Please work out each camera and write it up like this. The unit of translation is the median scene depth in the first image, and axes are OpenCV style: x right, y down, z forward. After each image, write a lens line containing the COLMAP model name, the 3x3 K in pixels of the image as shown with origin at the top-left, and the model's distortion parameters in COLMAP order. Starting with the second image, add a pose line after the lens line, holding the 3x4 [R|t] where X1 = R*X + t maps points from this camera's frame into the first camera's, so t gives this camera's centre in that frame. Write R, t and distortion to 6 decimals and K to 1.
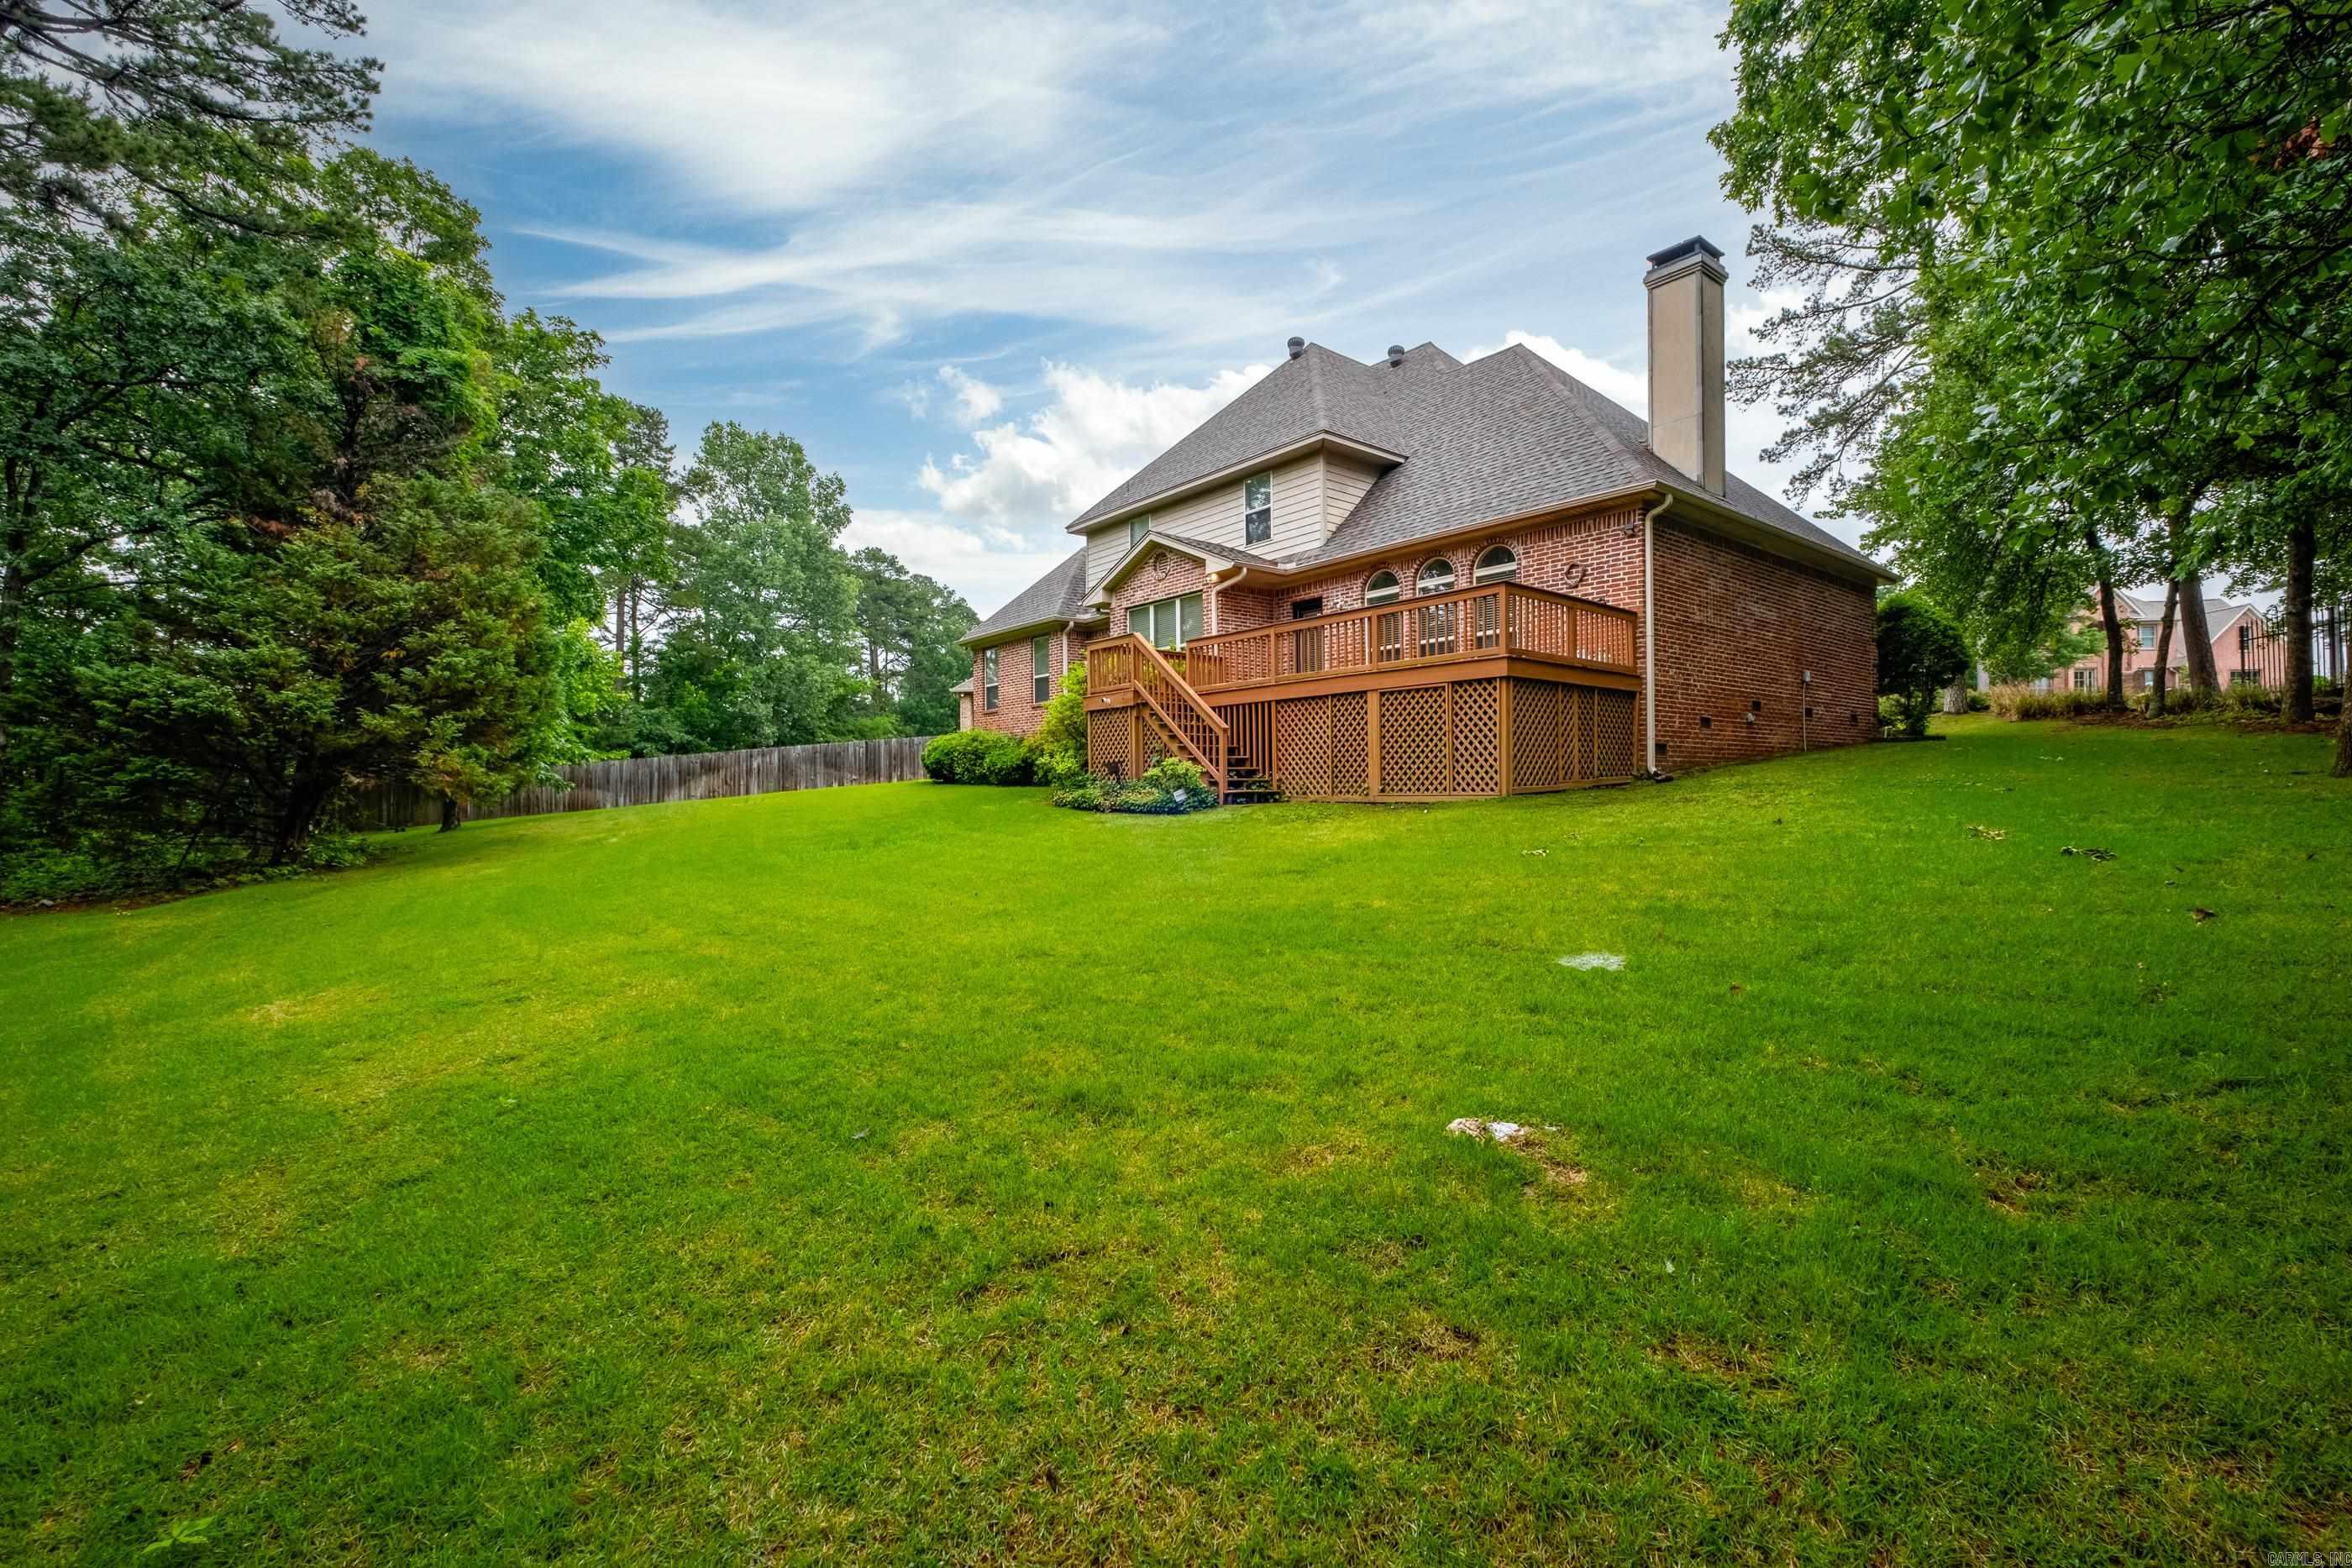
lens RADIAL K [[1010.9, 0, 1183.1], [0, 1010.9, 793.8], [0, 0, 1]] dist [0.000643, -0.003809]
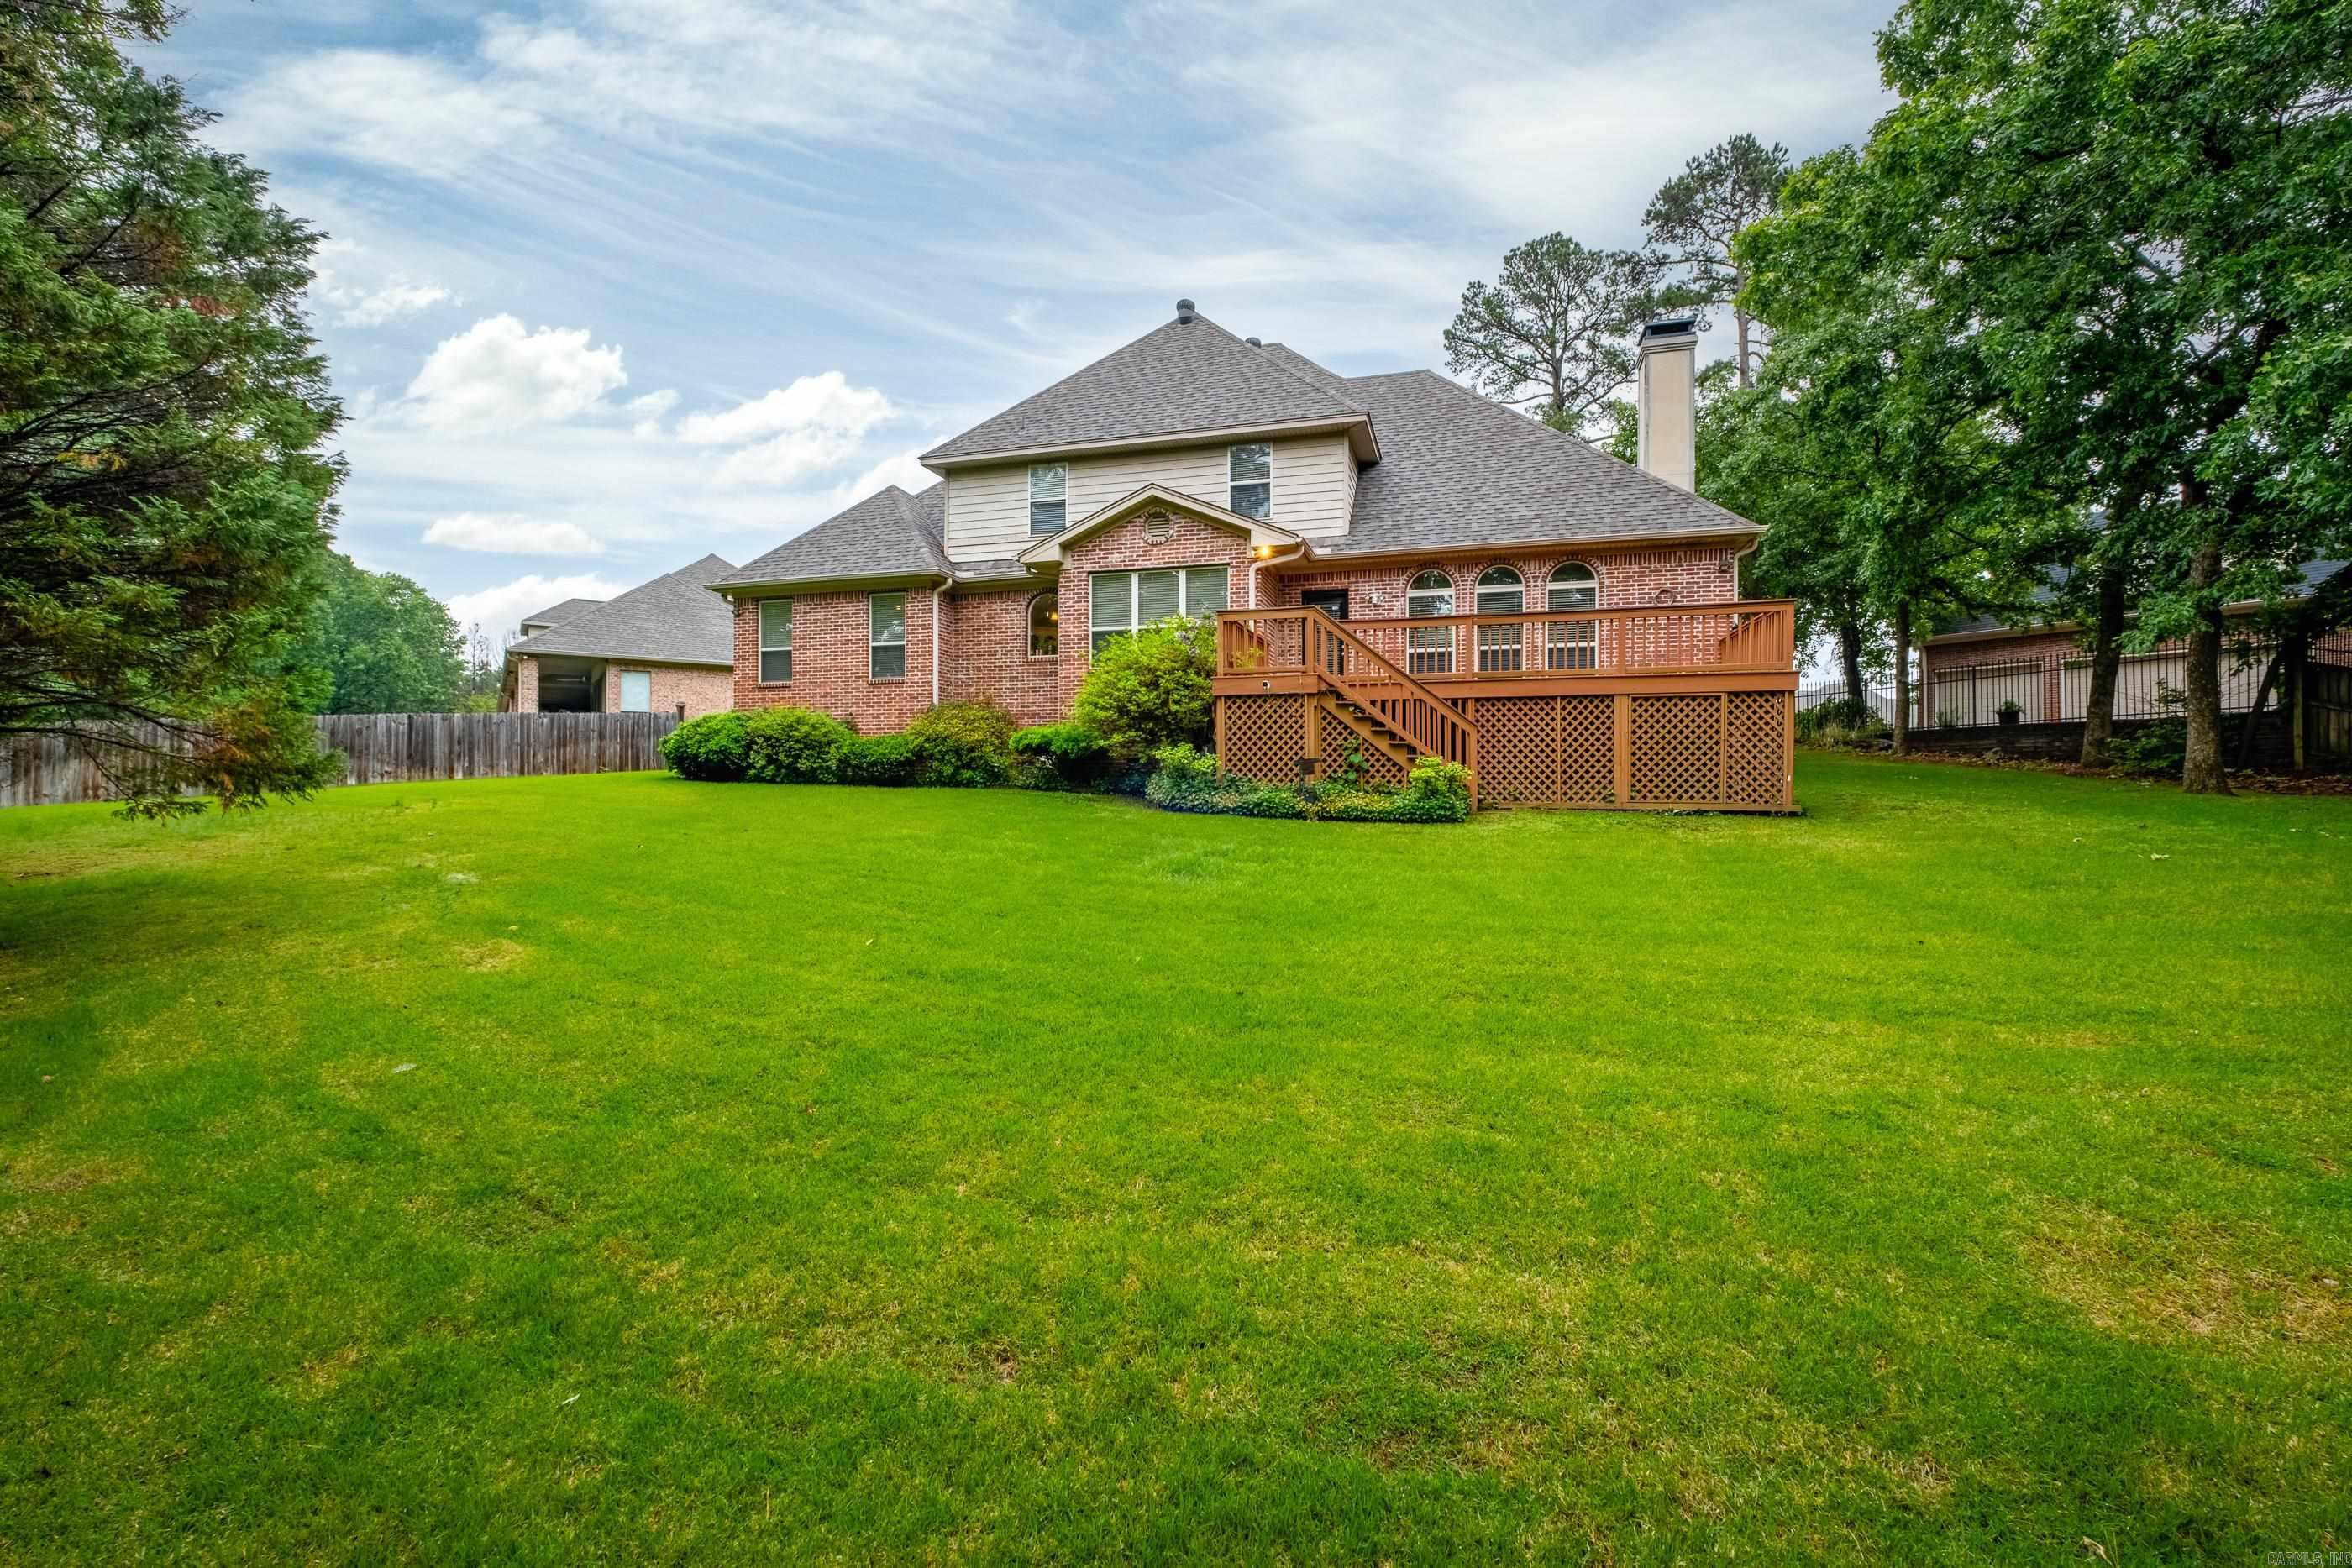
lens RADIAL K [[1010.9, 0, 1183.1], [0, 1010.9, 793.8], [0, 0, 1]] dist [0.000643, -0.003809]
pose [[0.822916, 0.007023, 0.568119, -0.488912], [-0.005102, 0.999975, -0.004972, 0.000314], [-0.568140, 0.001193, 0.822931, 0.298482]]
